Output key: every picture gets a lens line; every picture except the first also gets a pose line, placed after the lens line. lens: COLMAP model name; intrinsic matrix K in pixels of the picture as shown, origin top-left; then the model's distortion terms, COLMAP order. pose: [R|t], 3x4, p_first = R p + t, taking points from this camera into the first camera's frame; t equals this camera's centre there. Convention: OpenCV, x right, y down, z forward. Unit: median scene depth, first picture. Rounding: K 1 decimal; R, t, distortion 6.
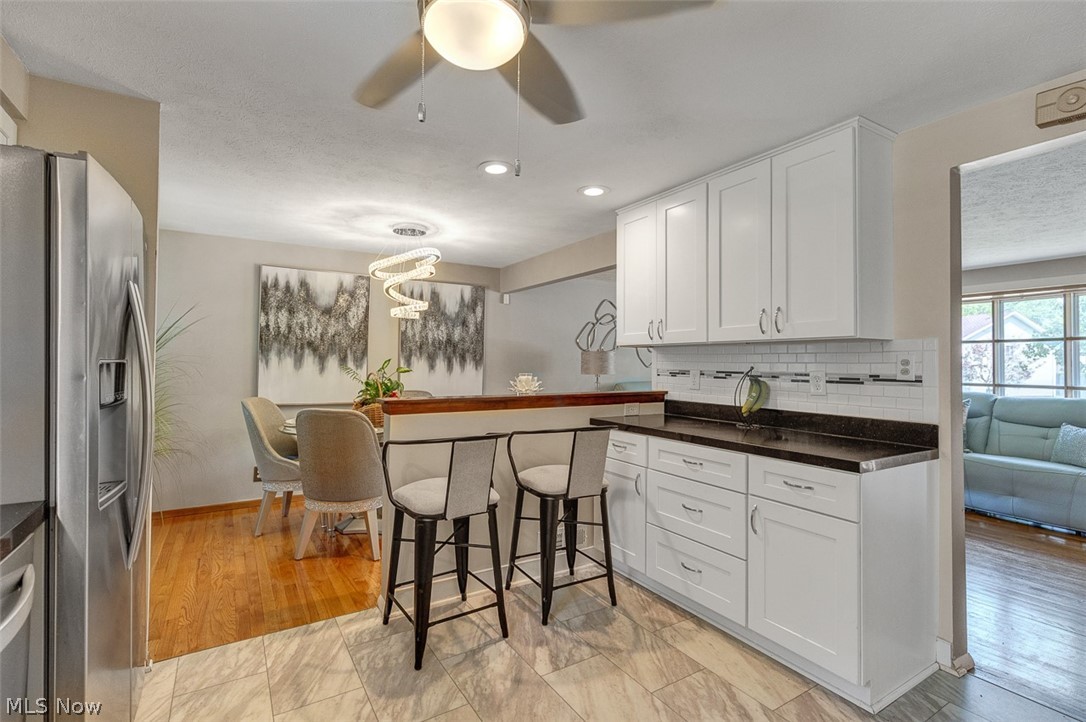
lens RADIAL K [[497.5, 0, 539.8], [0, 497.5, 360.4], [0, 0, 1]] dist [0.001550, 0.000447]
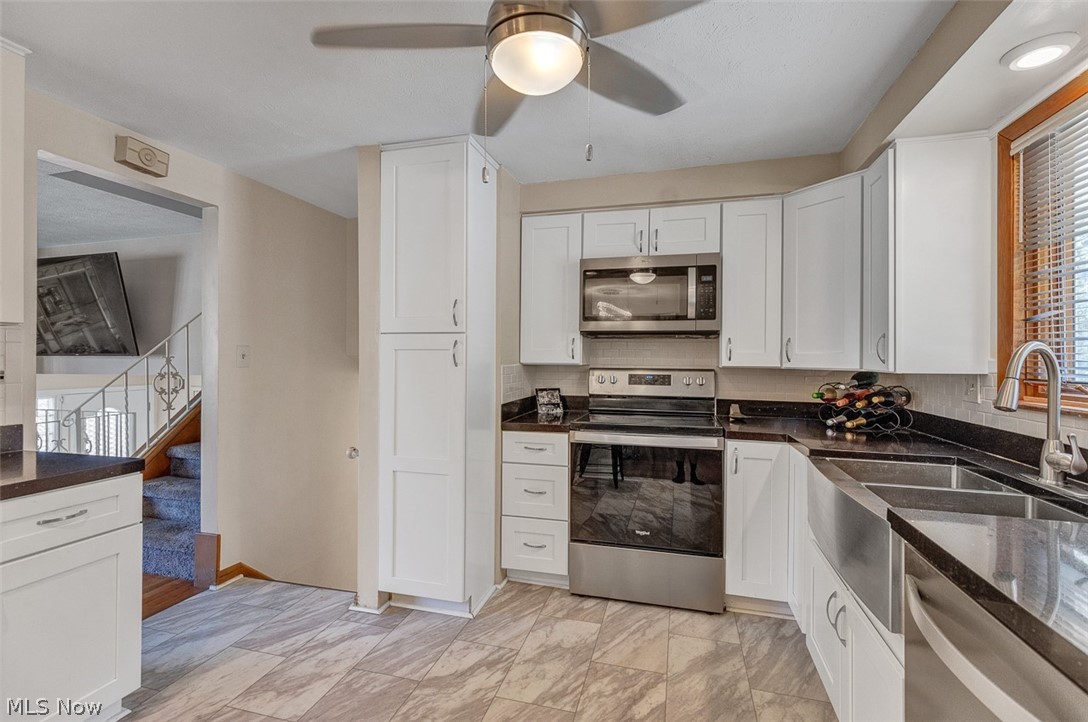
lens RADIAL K [[498.4, 0, 543.4], [0, 498.4, 360.6], [0, 0, 1]] dist [0.001550, 0.000447]
pose [[-0.669805, -0.009217, 0.742480, -0.546723], [-0.009382, 0.999948, 0.003949, 0.000598], [-0.742478, -0.004321, -0.669857, 0.971891]]
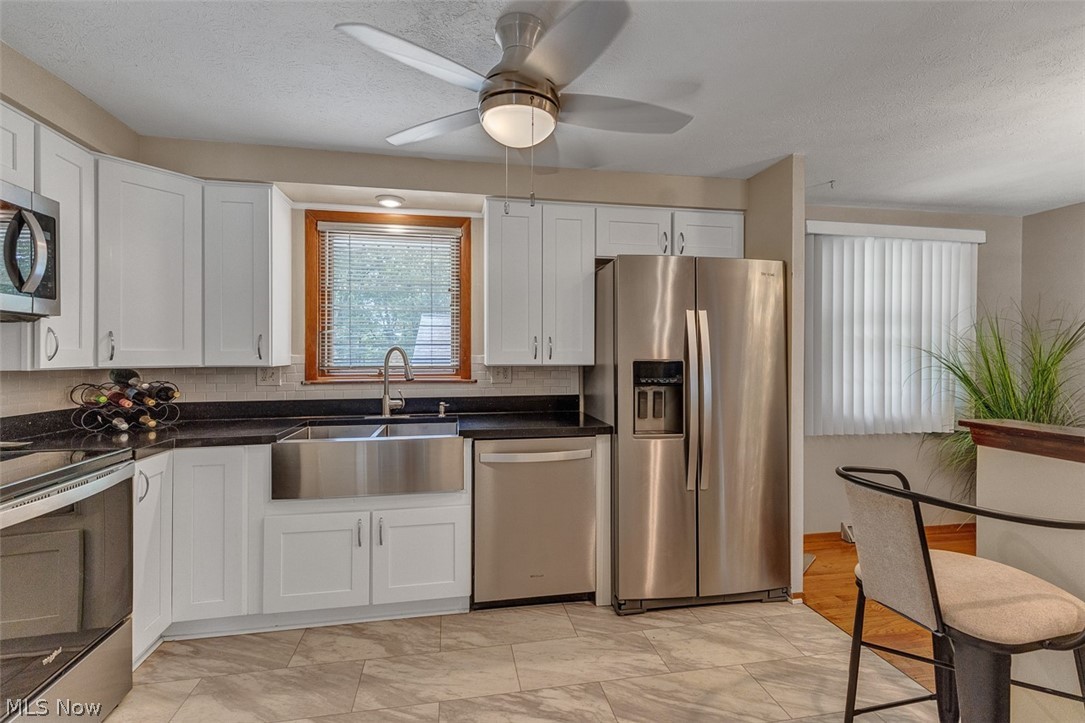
lens RADIAL K [[497.0, 0, 539.0], [0, 497.0, 356.1], [0, 0, 1]] dist [0.001550, 0.000447]
pose [[-0.356042, -0.000379, -0.934470, 0.648428], [0.000297, 1.000000, -0.000519, -0.005555], [0.934470, -0.000463, -0.356042, 0.877406]]
